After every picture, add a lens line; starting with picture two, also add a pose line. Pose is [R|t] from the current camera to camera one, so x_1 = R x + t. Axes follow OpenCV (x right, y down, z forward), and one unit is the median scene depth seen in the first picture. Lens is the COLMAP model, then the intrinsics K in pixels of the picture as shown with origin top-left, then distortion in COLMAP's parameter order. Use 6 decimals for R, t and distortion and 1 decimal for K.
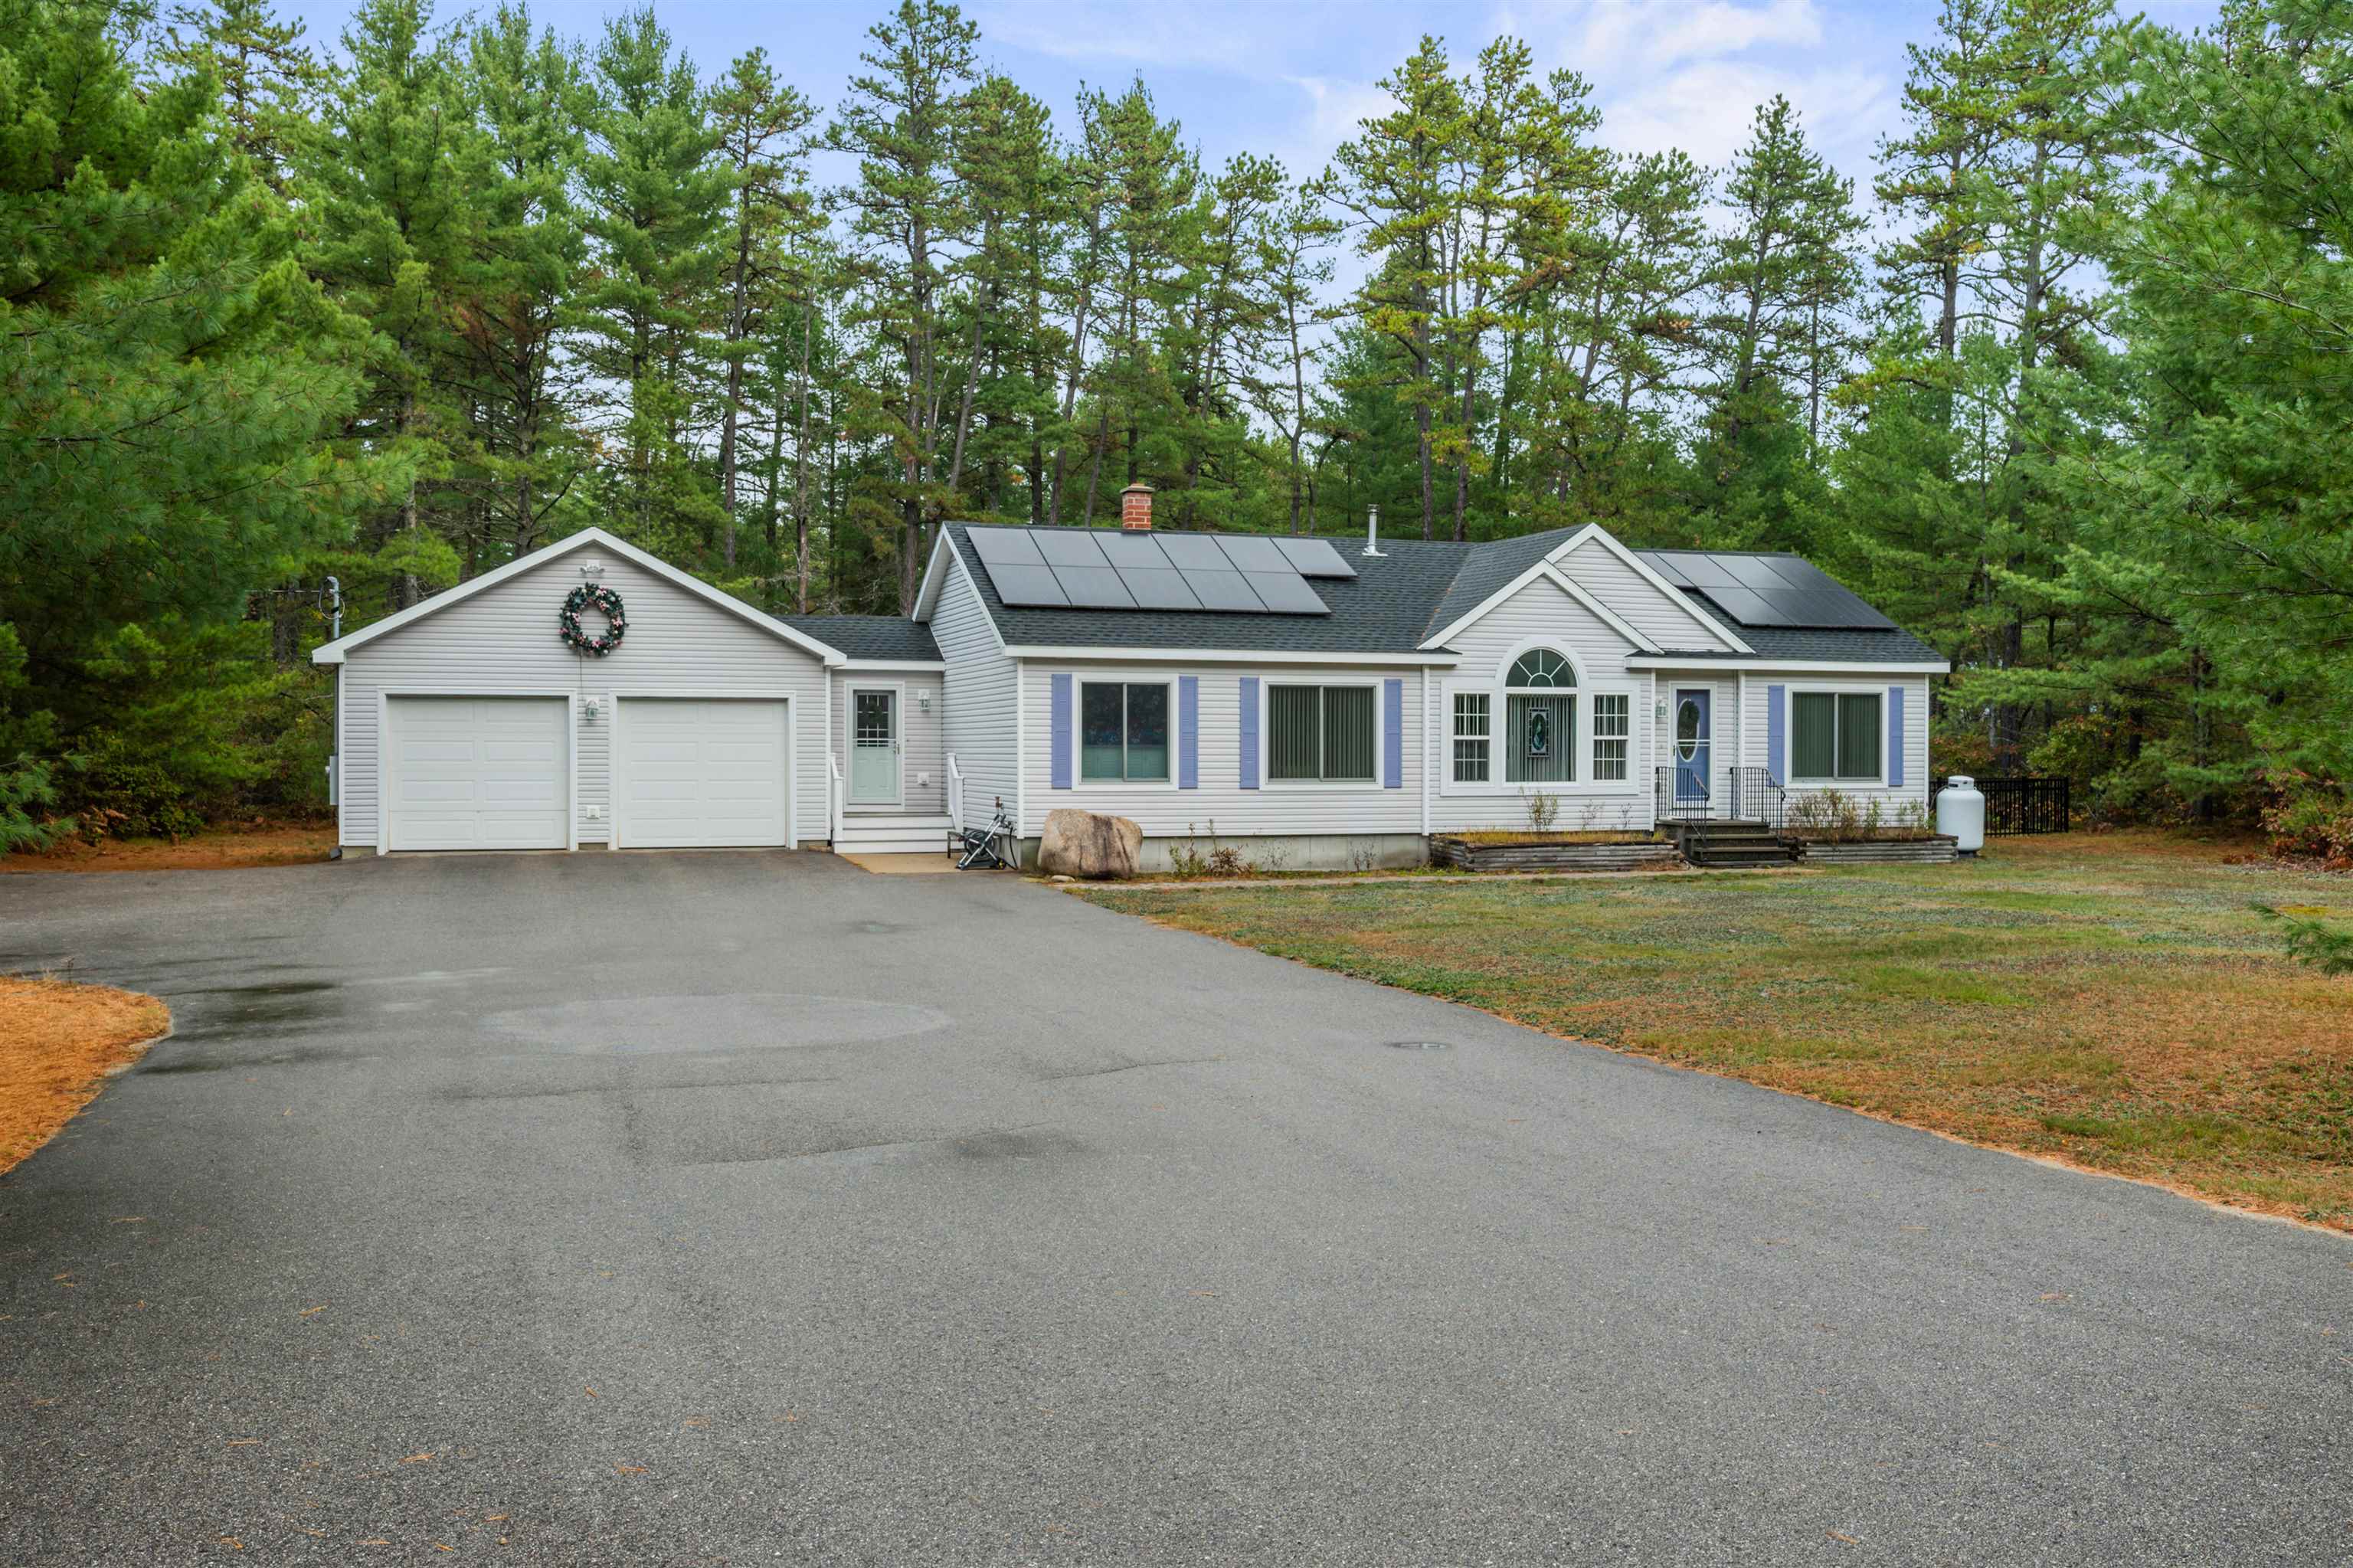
lens RADIAL K [[2025.9, 0, 1164.9], [0, 2025.9, 777.1], [0, 0, 1]] dist [-0.007563, -0.008038]
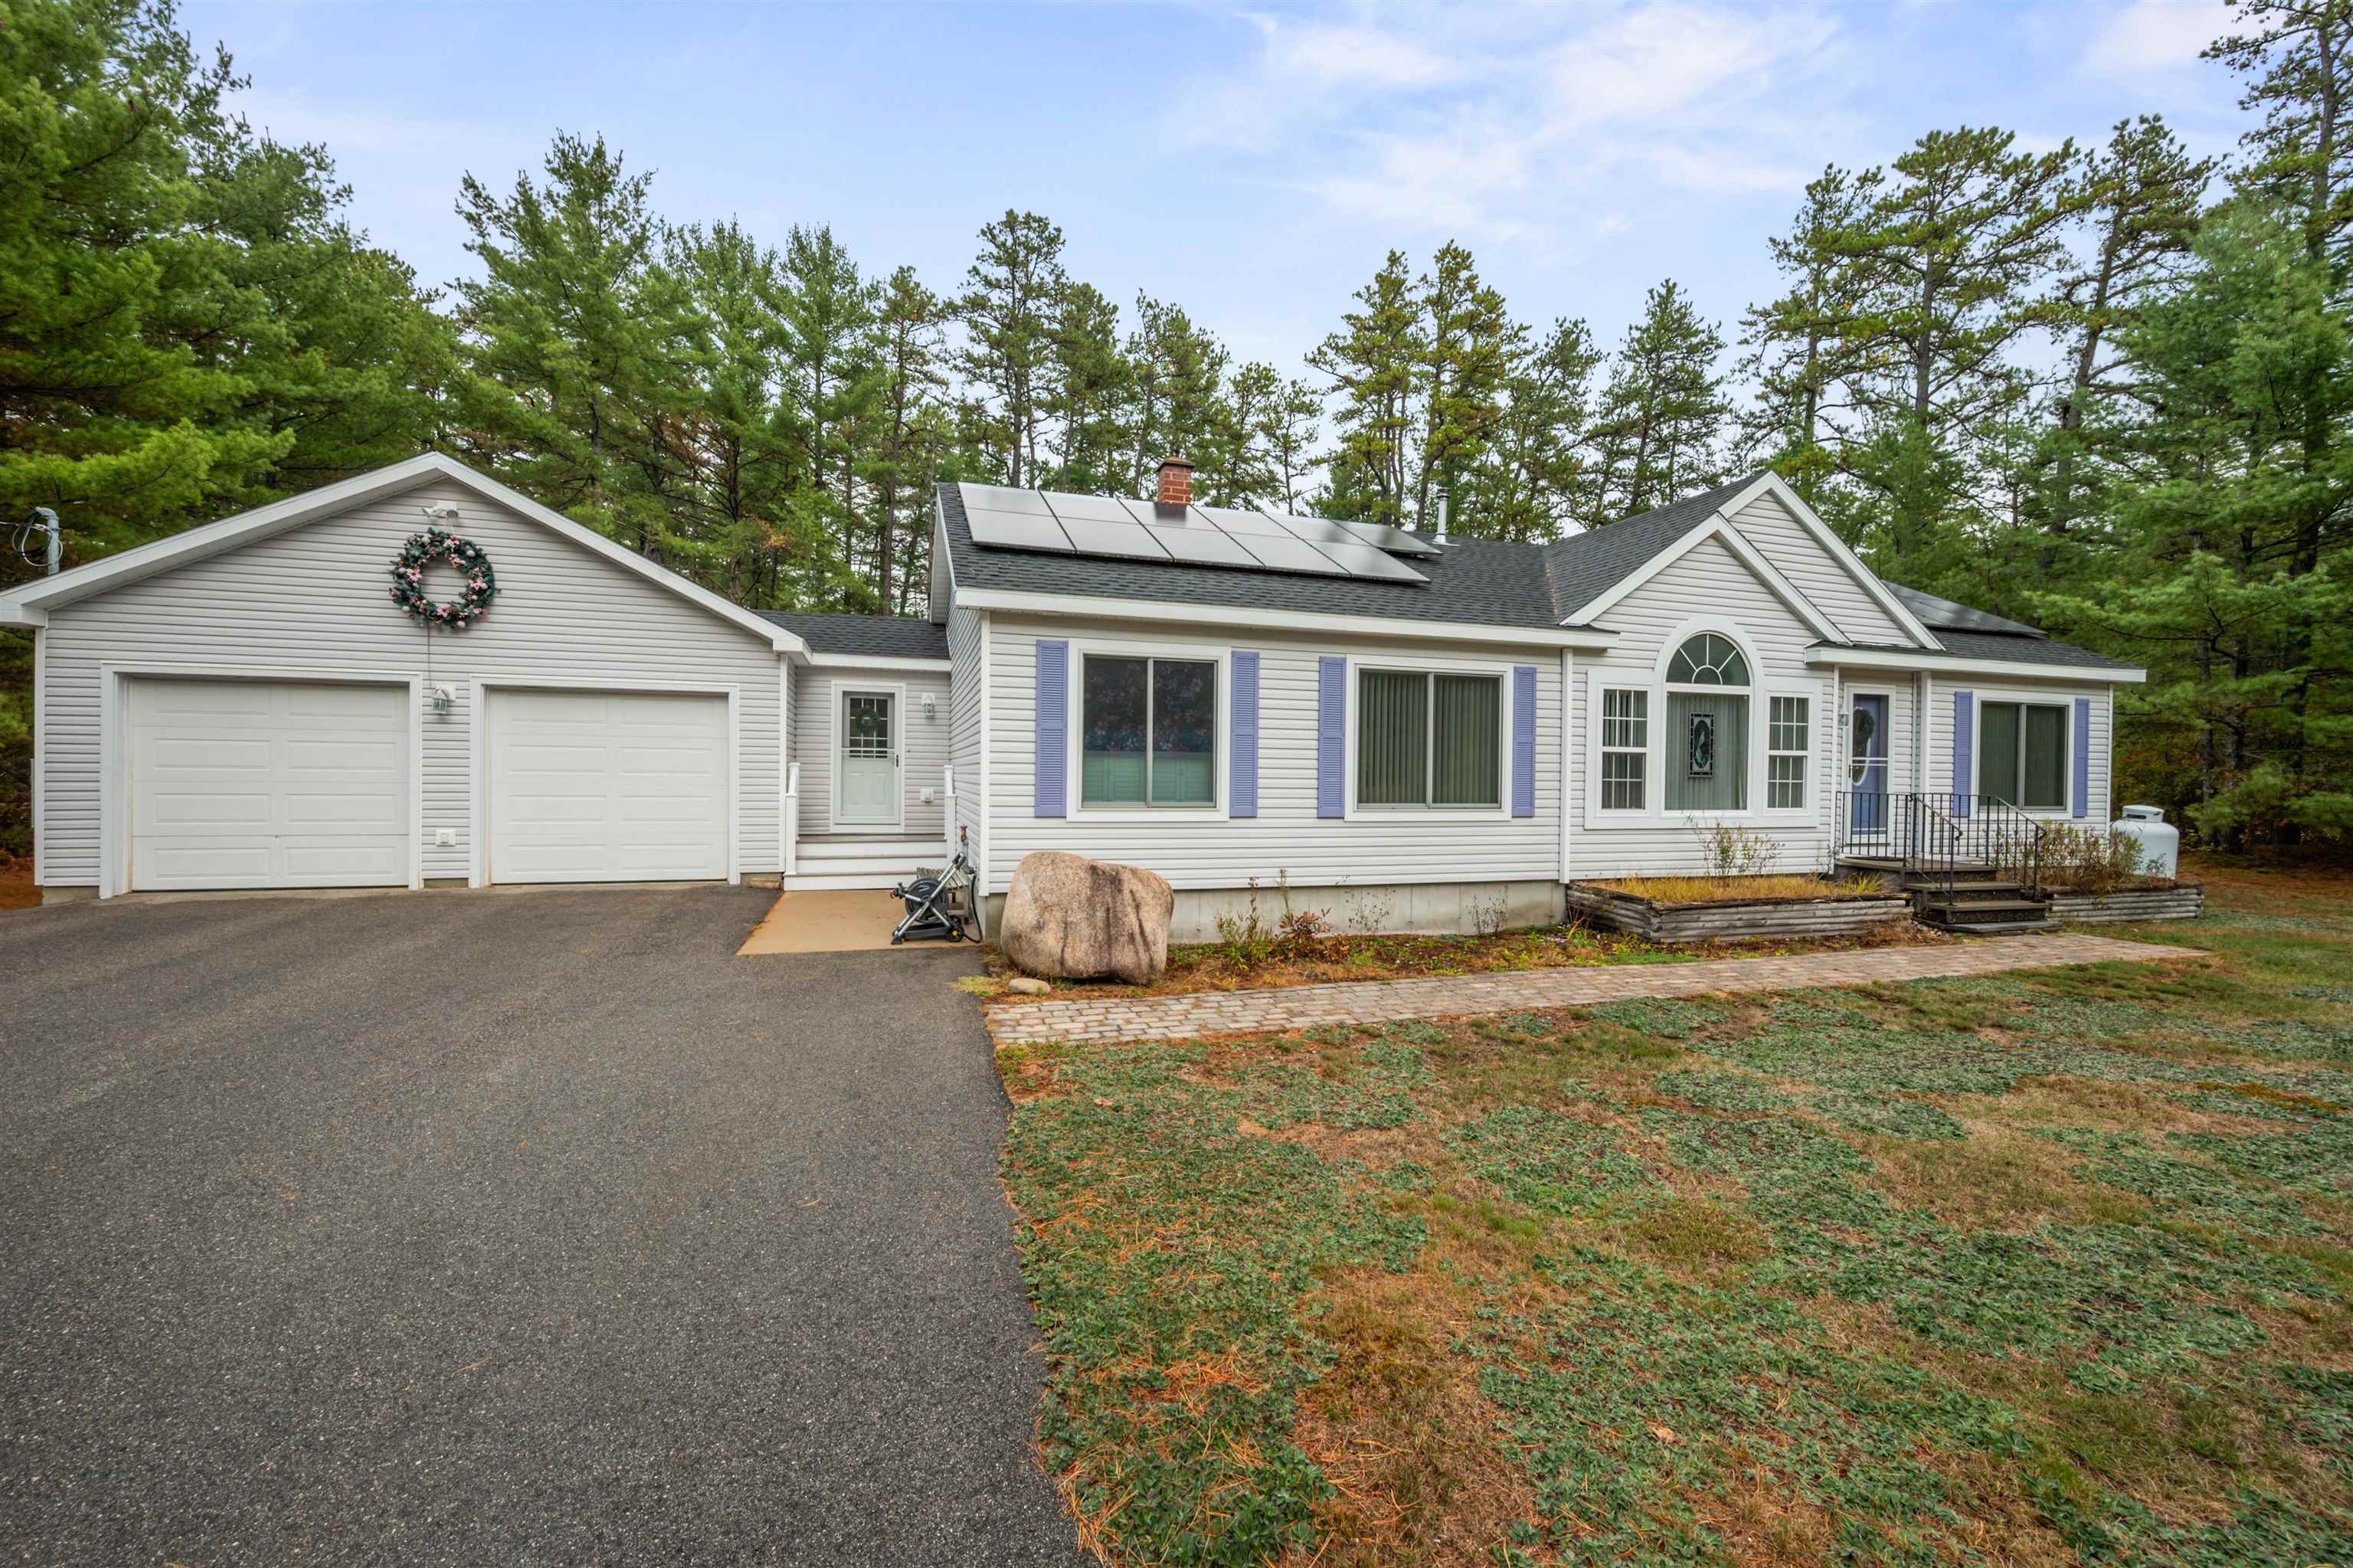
lens RADIAL K [[924.0, 0, 1175.9], [0, 924.0, 785.7], [0, 0, 1]] dist [-0.006431, 0.001390]
pose [[0.999817, 0.010447, -0.015998, -0.005673], [-0.010480, 0.999943, -0.001964, -0.003969], [0.015976, 0.002131, 0.999870, 0.652691]]
